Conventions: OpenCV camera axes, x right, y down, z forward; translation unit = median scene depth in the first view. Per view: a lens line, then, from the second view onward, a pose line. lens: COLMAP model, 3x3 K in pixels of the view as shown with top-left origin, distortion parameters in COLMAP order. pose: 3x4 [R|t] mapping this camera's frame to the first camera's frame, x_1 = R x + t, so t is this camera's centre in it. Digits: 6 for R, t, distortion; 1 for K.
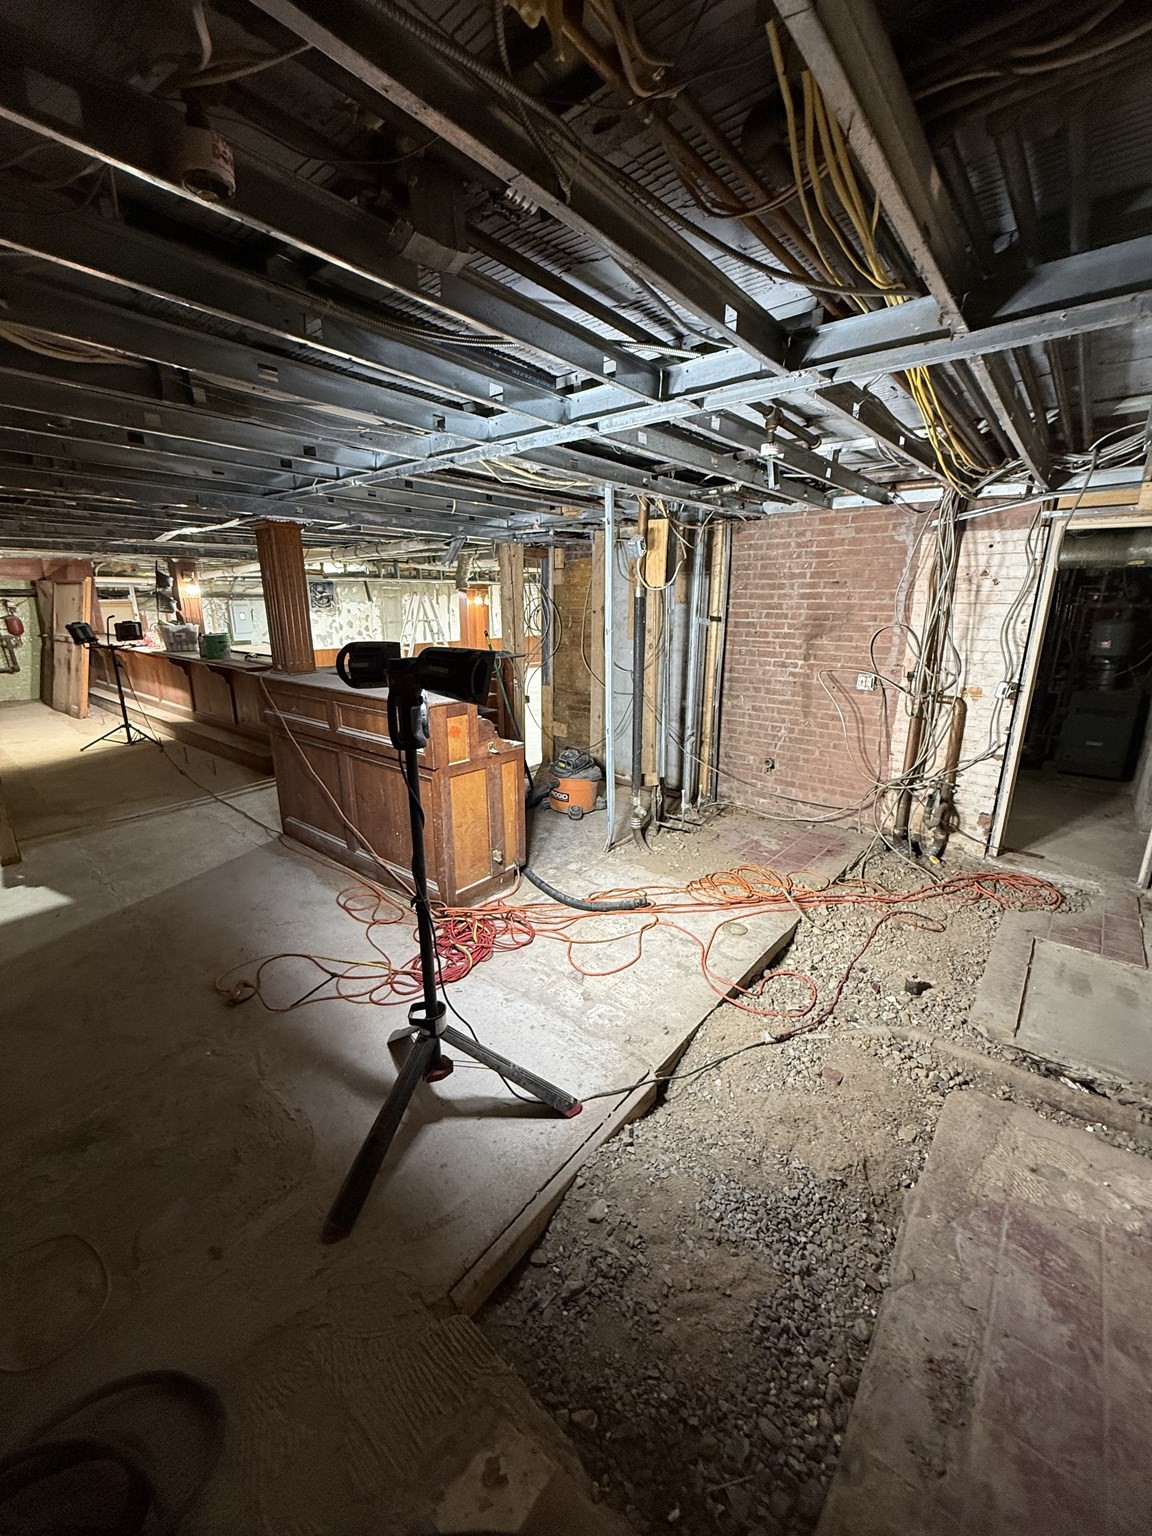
lens RADIAL K [[610.9, 0, 574.1], [0, 610.9, 762.4], [0, 0, 1]] dist [-0.000582, -0.001729]
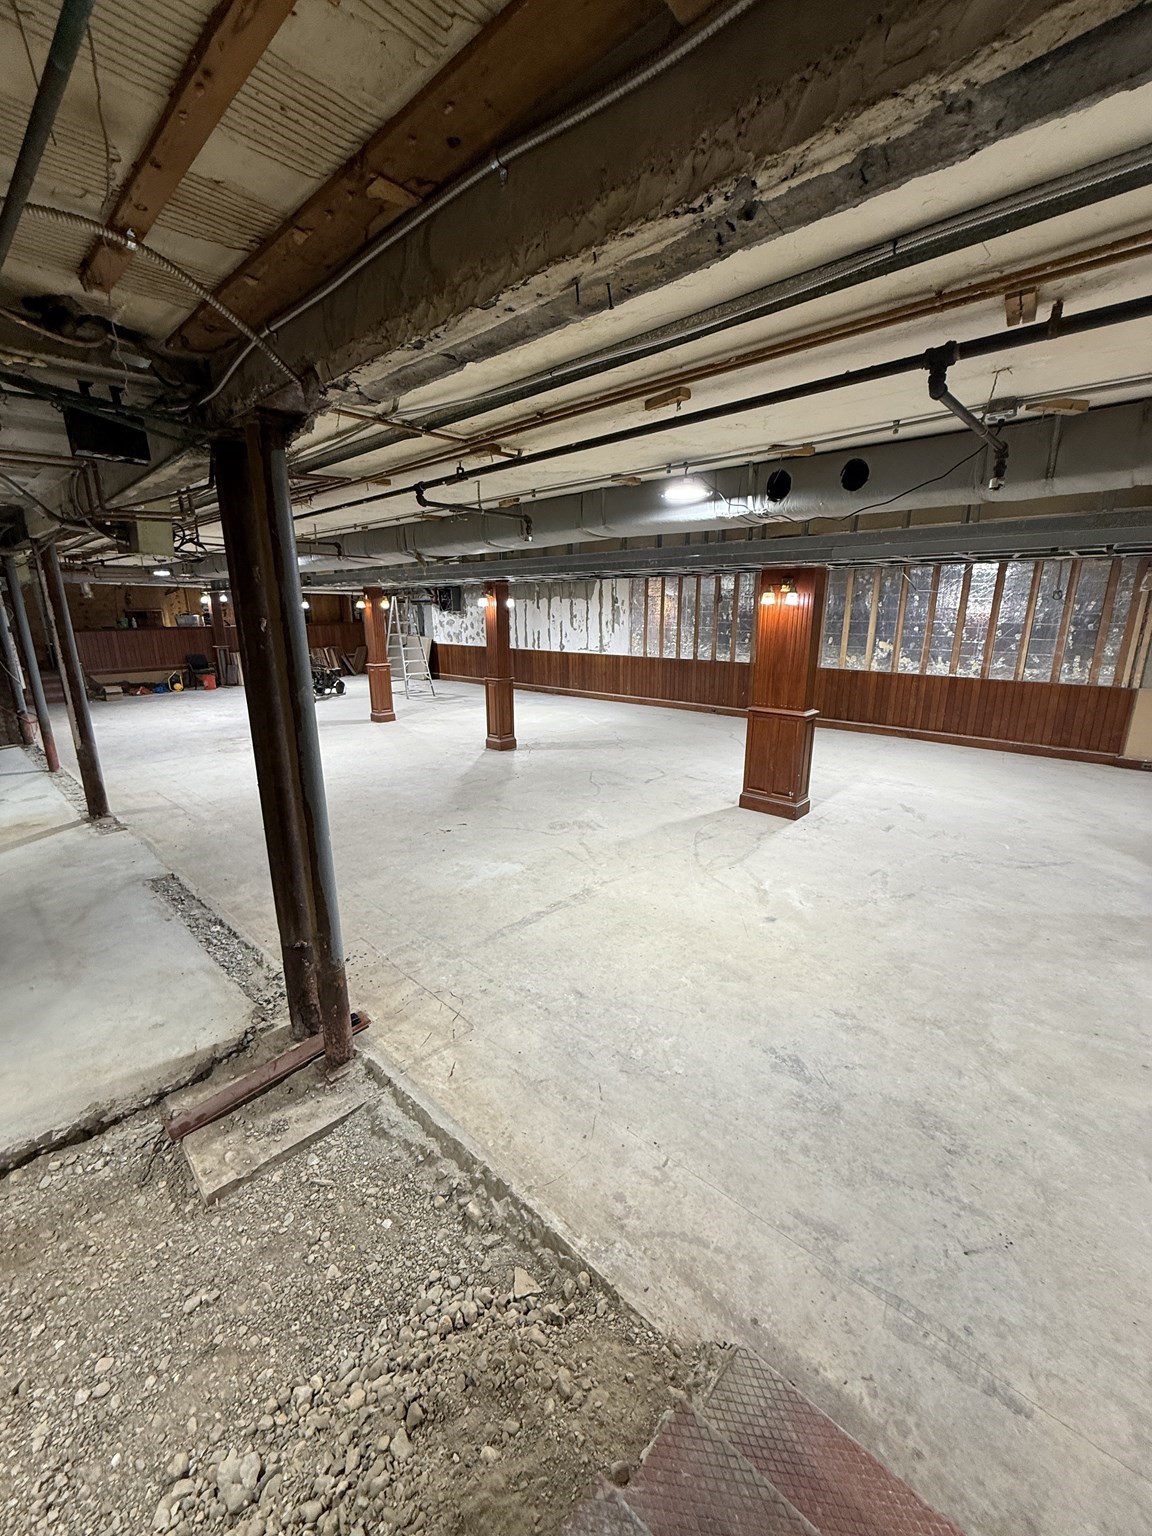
lens RADIAL K [[610.9, 0, 578.1], [0, 610.9, 756.7], [0, 0, 1]] dist [-0.000582, -0.001729]
pose [[-0.041541, 0.257691, -0.965334, 1.517678], [-0.237791, 0.935856, 0.260055, -0.663041], [0.970428, 0.240351, 0.022400, 2.387328]]
